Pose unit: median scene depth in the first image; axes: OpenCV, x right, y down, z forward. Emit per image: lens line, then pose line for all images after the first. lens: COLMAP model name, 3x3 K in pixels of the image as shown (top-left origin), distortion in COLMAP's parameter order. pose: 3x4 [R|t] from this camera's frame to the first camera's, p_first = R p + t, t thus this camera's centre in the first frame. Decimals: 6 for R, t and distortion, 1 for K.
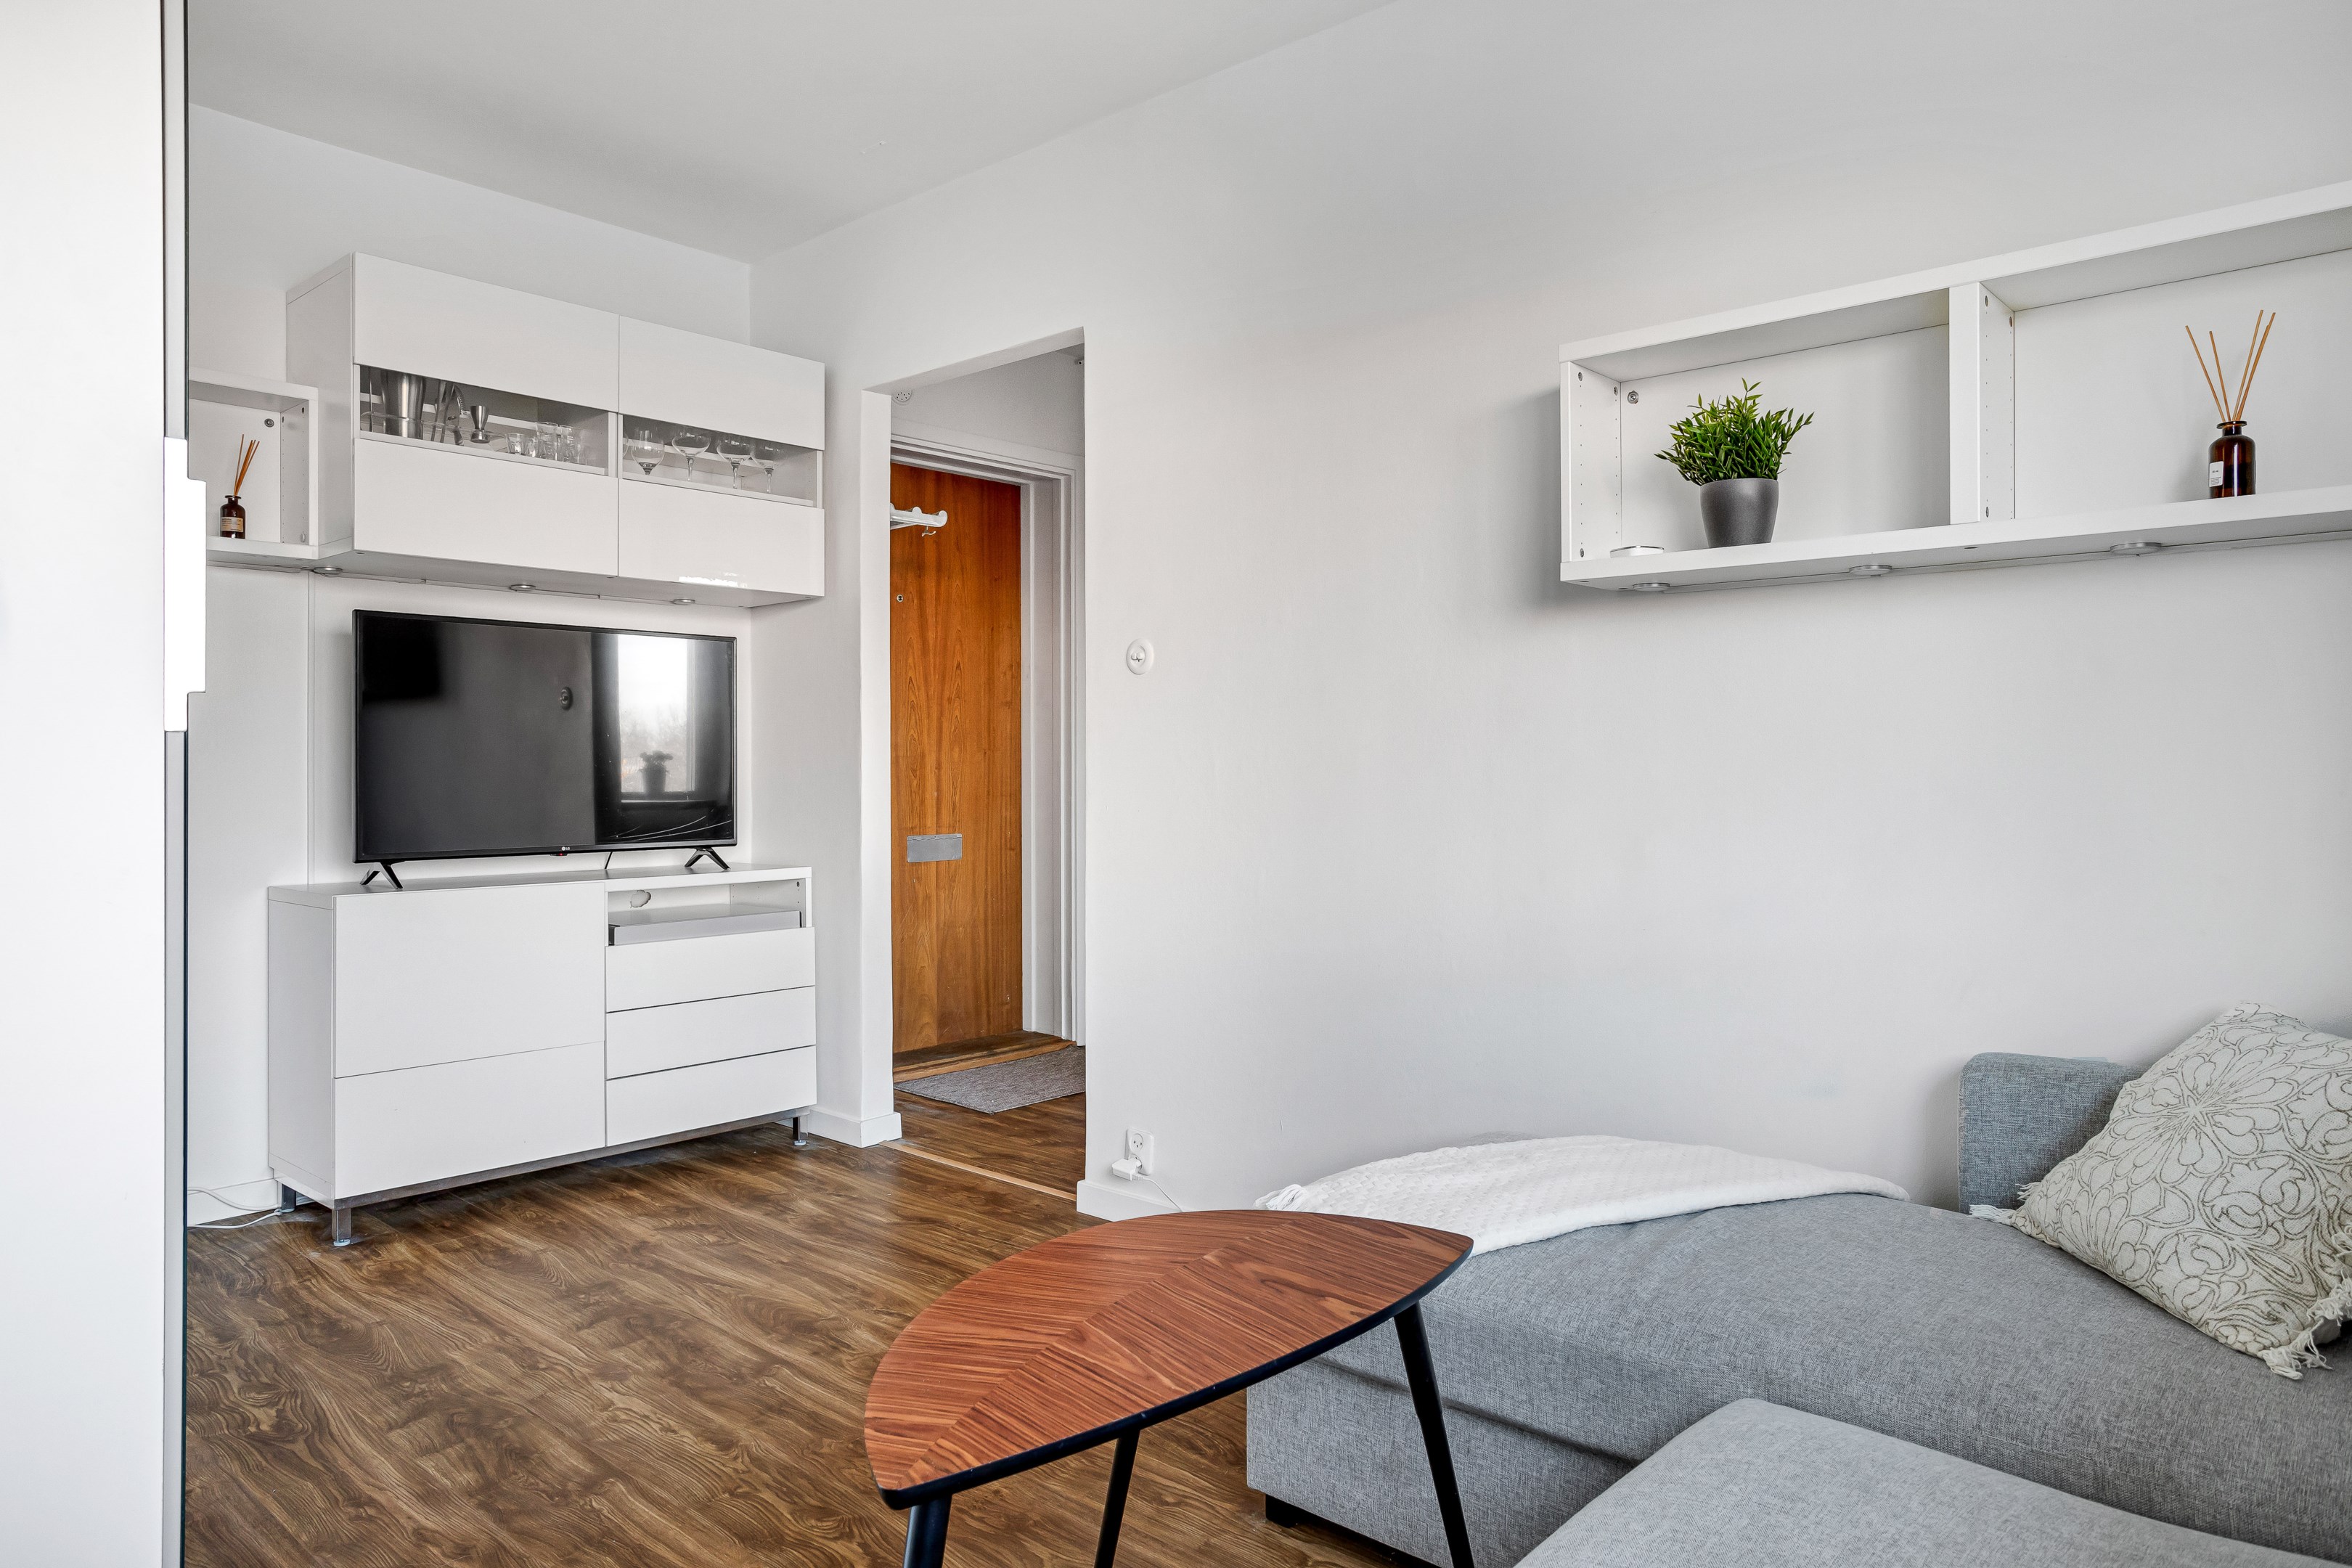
lens RADIAL K [[1427.4, 0, 1142.4], [0, 1427.4, 757.3], [0, 0, 1]] dist [-0.020591, 0.038429]
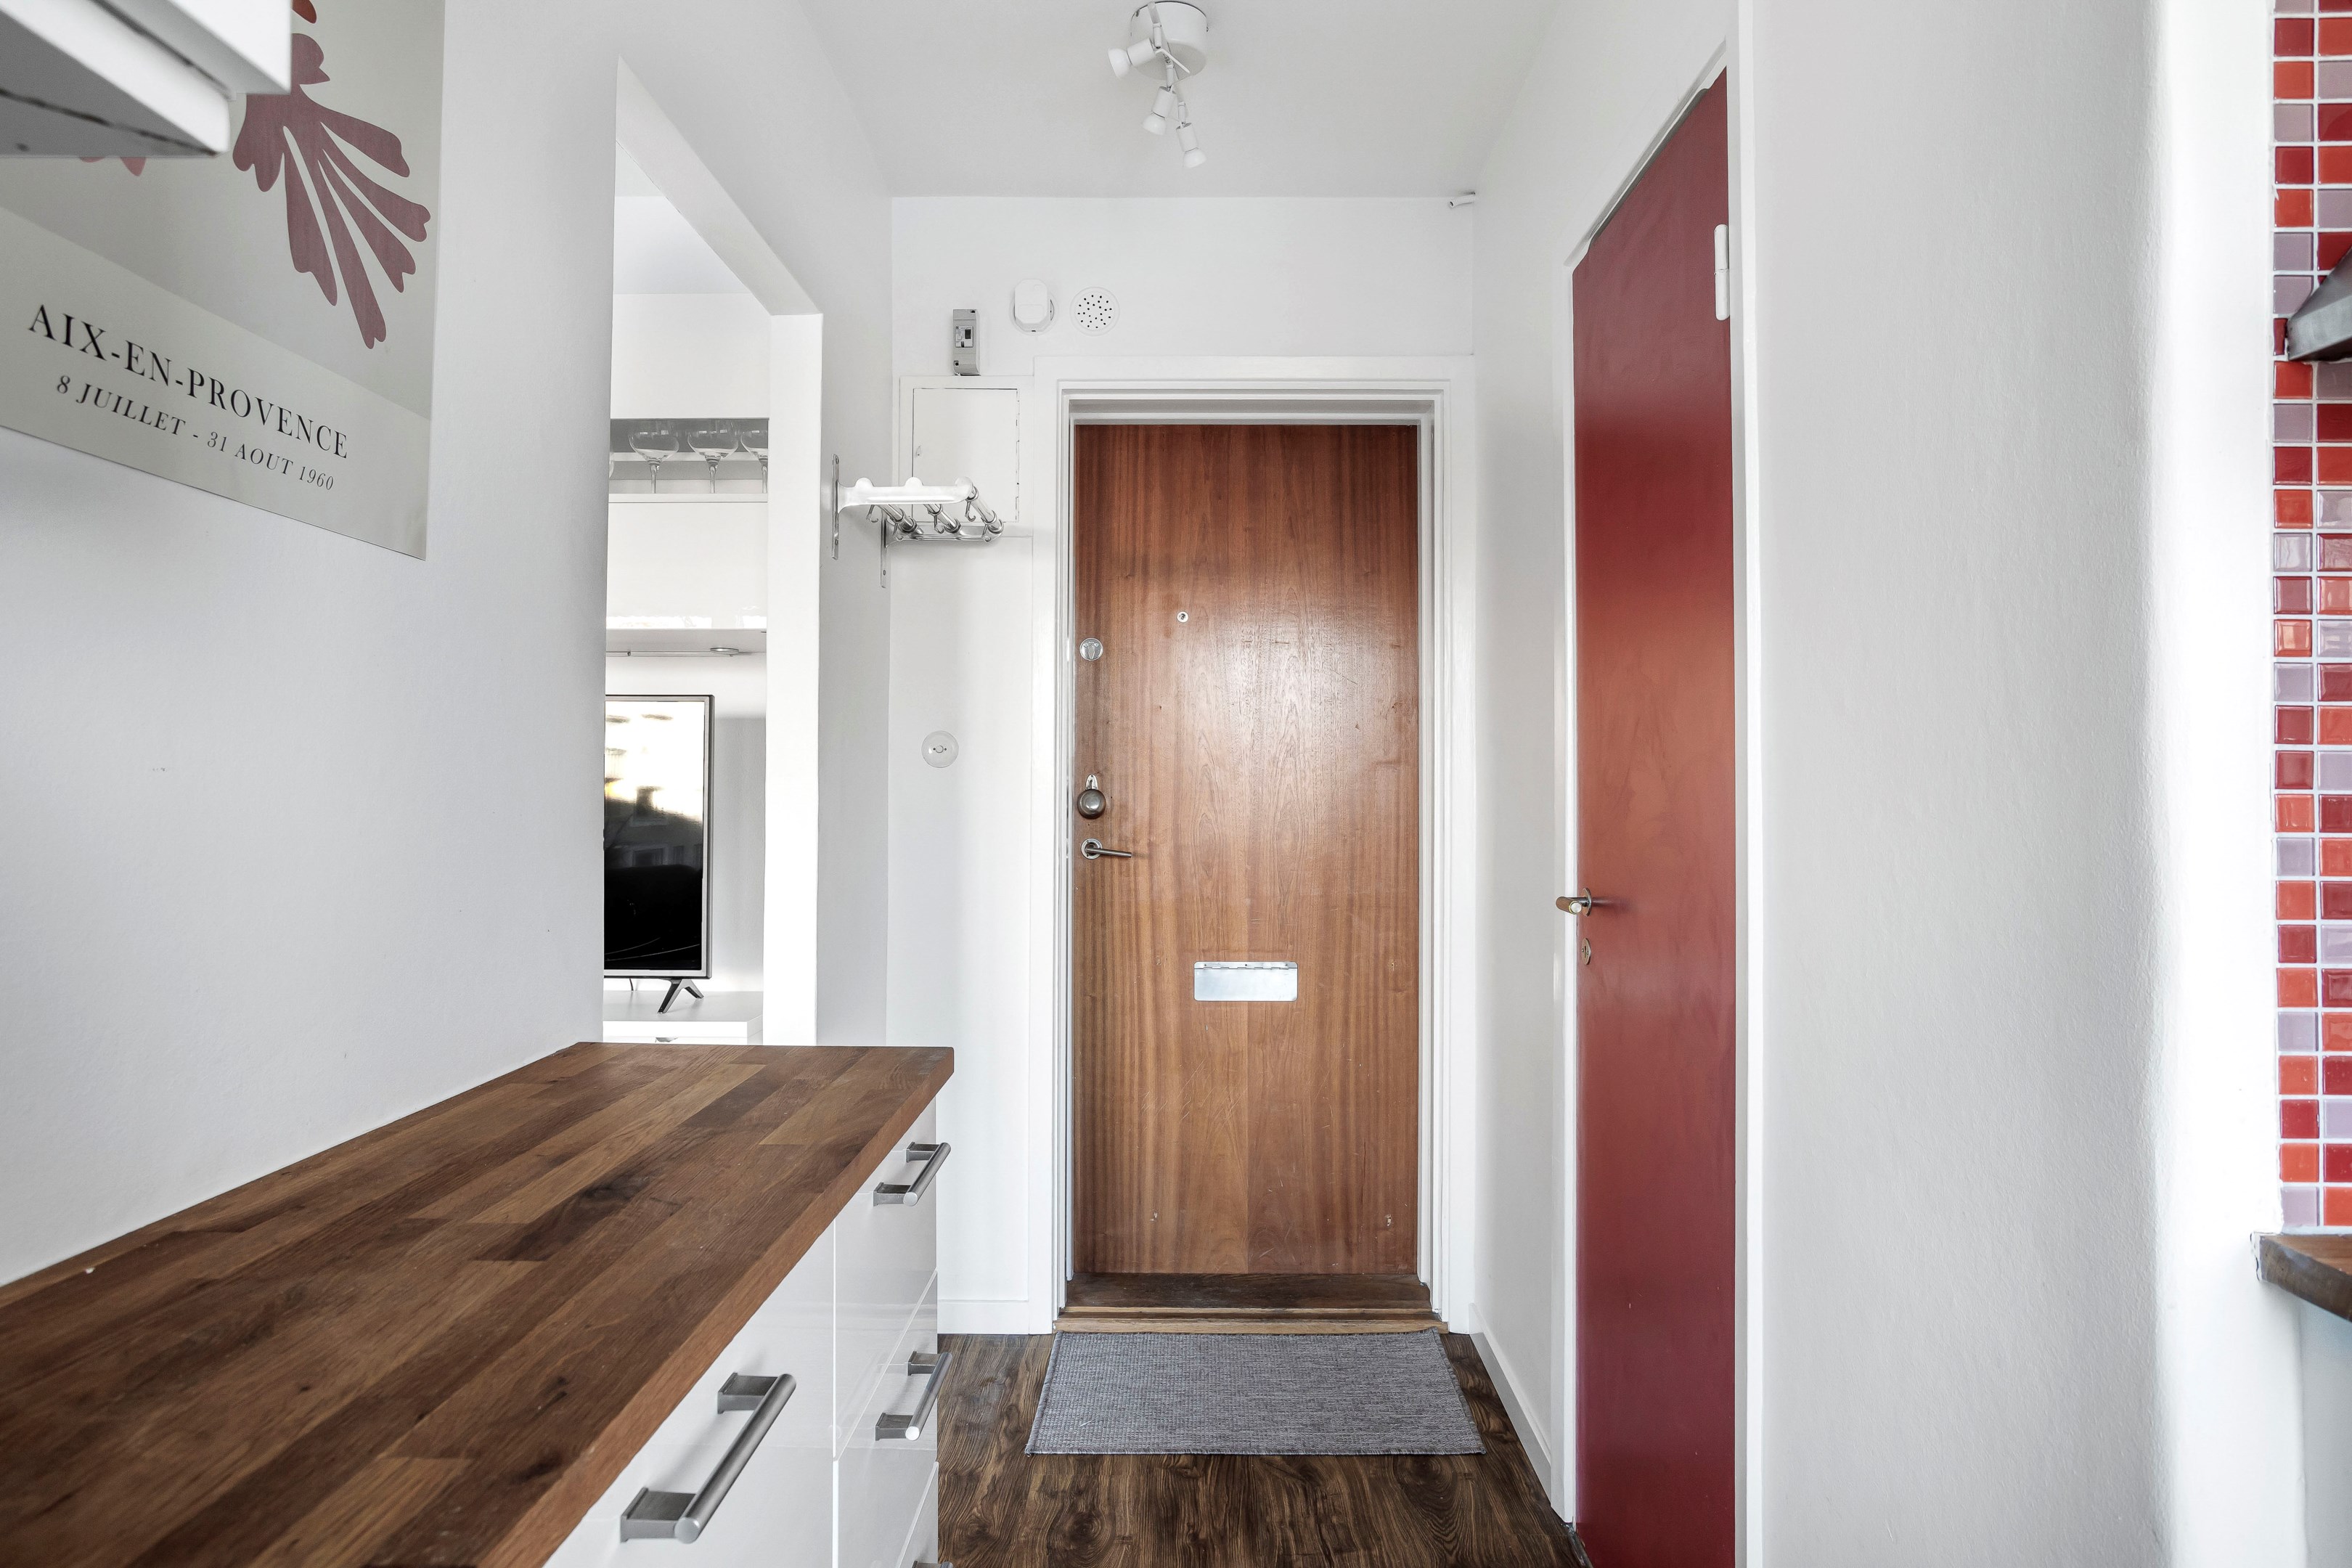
lens RADIAL K [[1376.8, 0, 1215.3], [0, 1376.8, 765.8], [0, 0, 1]] dist [-0.038097, 0.044971]
pose [[0.701227, -0.004029, -0.712926, 0.308884], [-0.004798, 0.999935, -0.010369, -0.032176], [0.712922, 0.010691, 0.701162, 0.529633]]
